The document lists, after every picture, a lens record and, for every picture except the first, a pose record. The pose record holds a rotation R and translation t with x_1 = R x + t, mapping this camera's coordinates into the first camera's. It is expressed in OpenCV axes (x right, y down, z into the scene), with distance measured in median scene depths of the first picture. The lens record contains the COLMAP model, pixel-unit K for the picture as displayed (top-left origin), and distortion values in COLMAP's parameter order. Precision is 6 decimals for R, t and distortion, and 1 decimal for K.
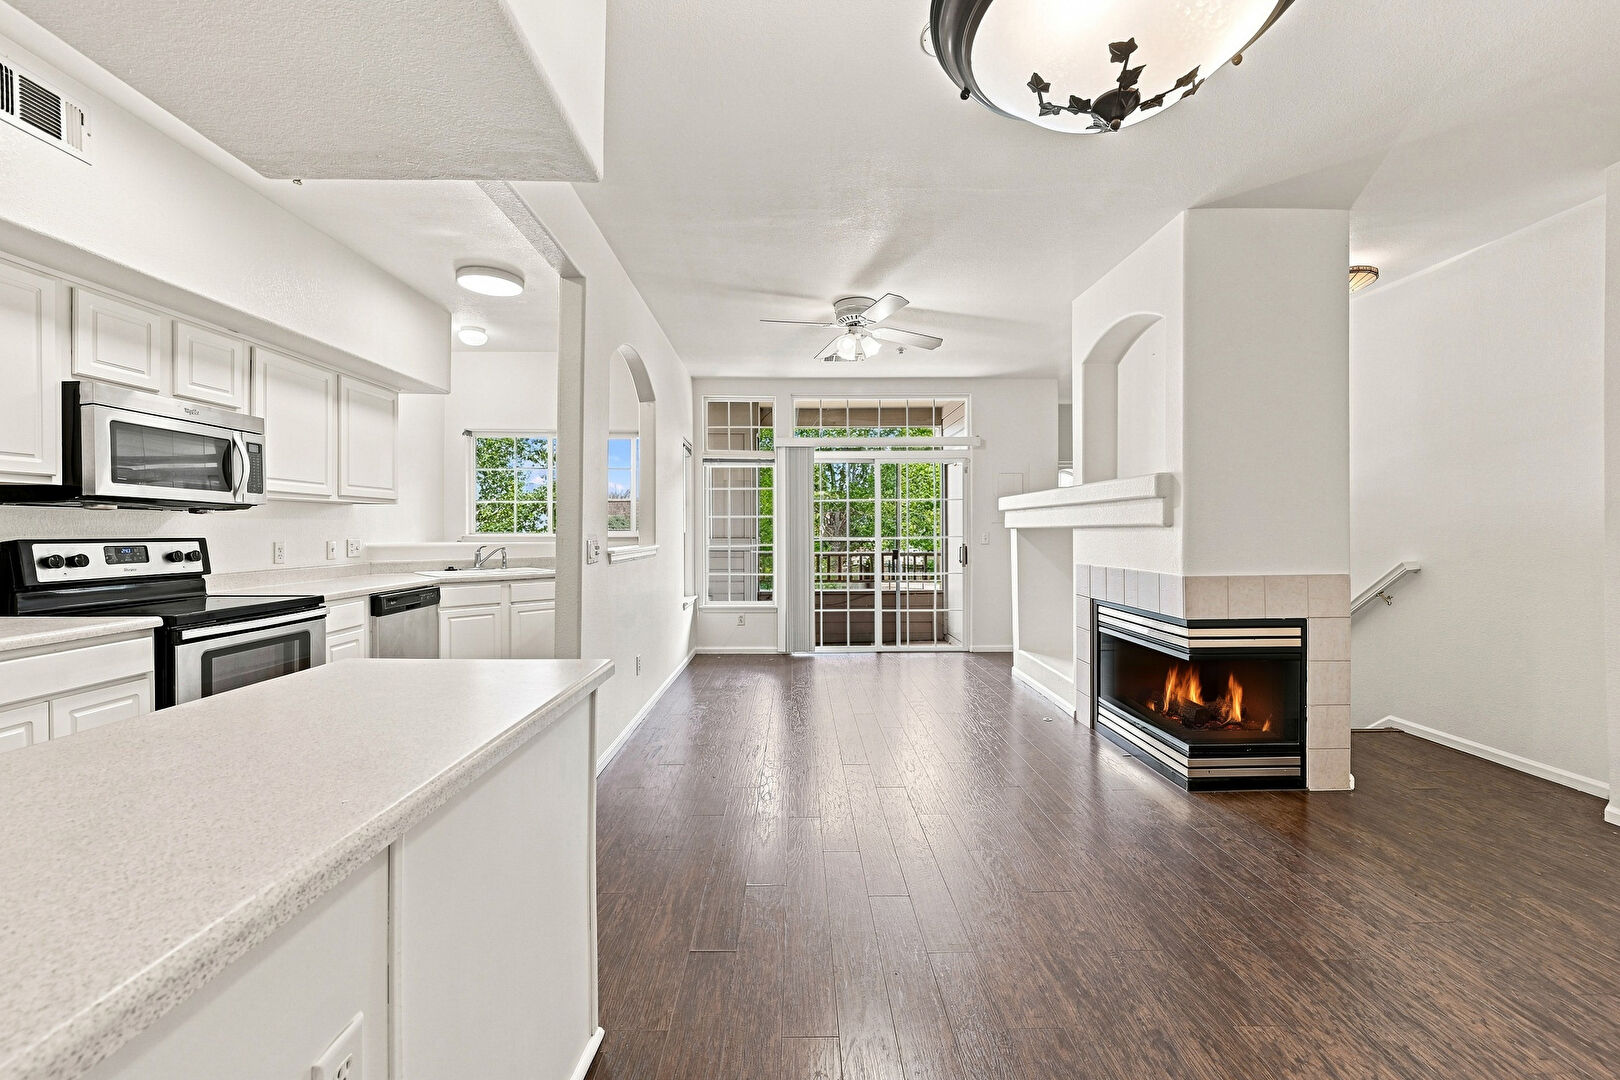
lens RADIAL K [[656.9, 0, 807.5], [0, 656.9, 535.7], [0, 0, 1]] dist [0.003661, -0.000290]
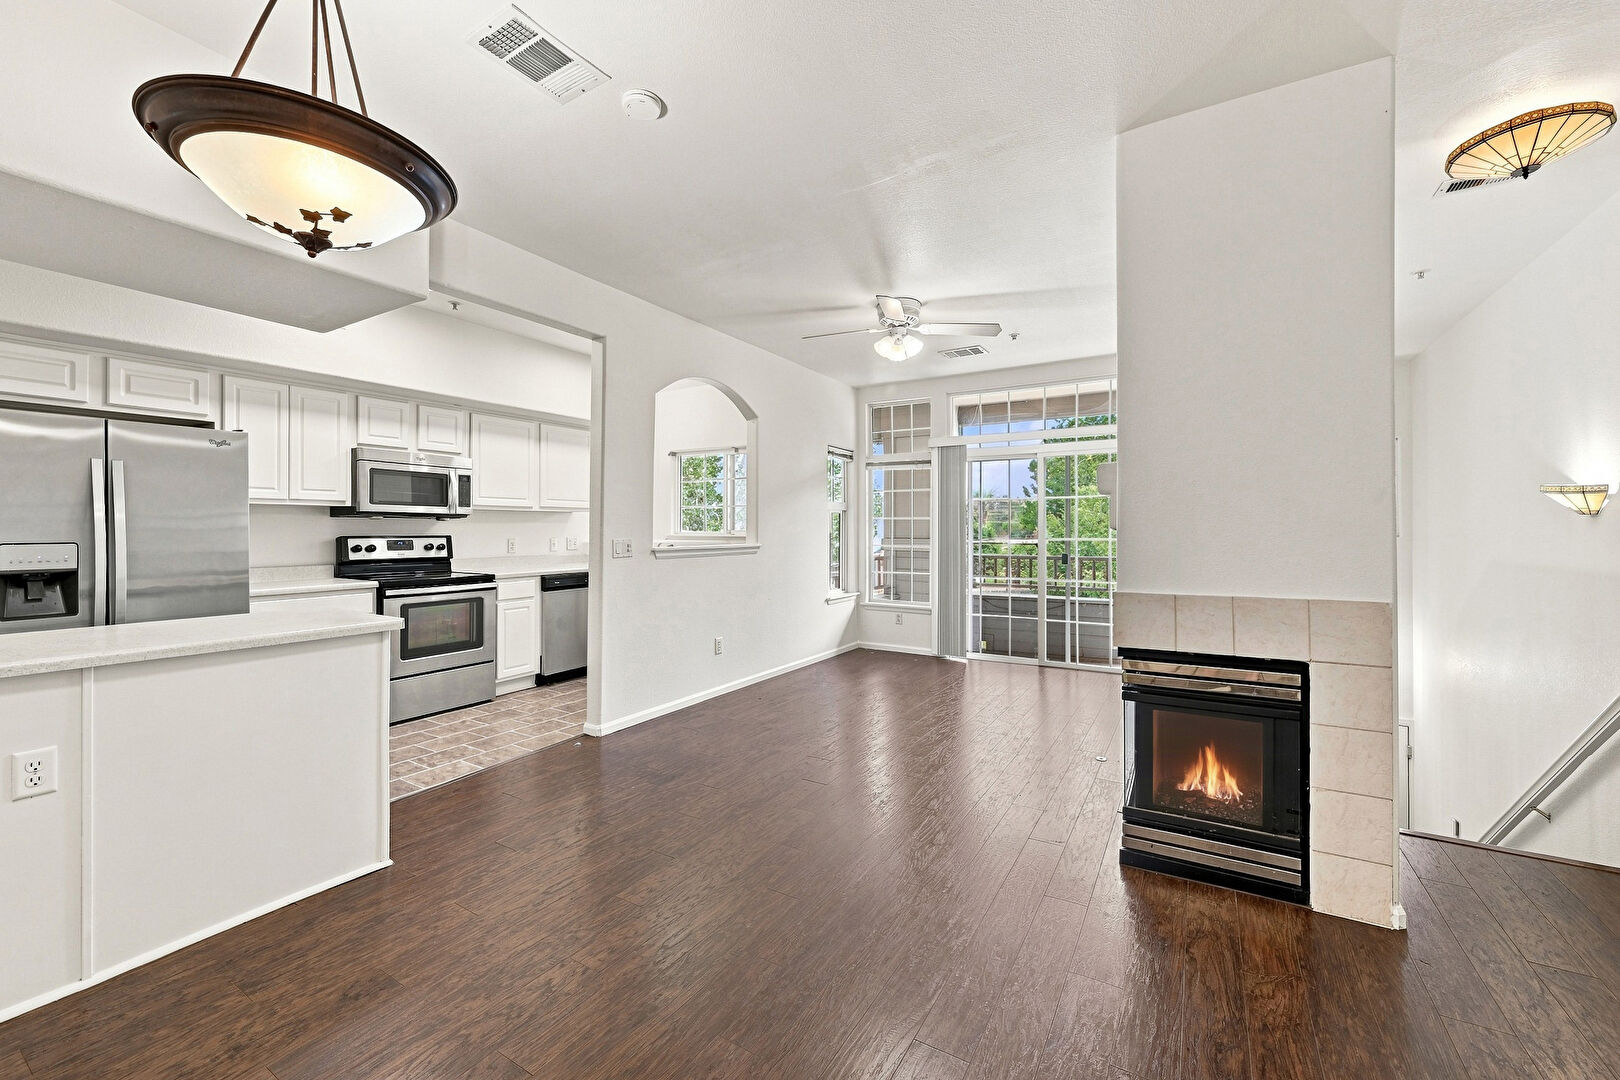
lens RADIAL K [[656.9, 0, 799.6], [0, 656.9, 532.4], [0, 0, 1]] dist [0.003661, -0.000290]
pose [[0.840446, 0.004069, -0.541880, 0.667928], [-0.006149, 0.999979, -0.002028, -0.006660], [0.541861, 0.005036, 0.840453, 0.118908]]
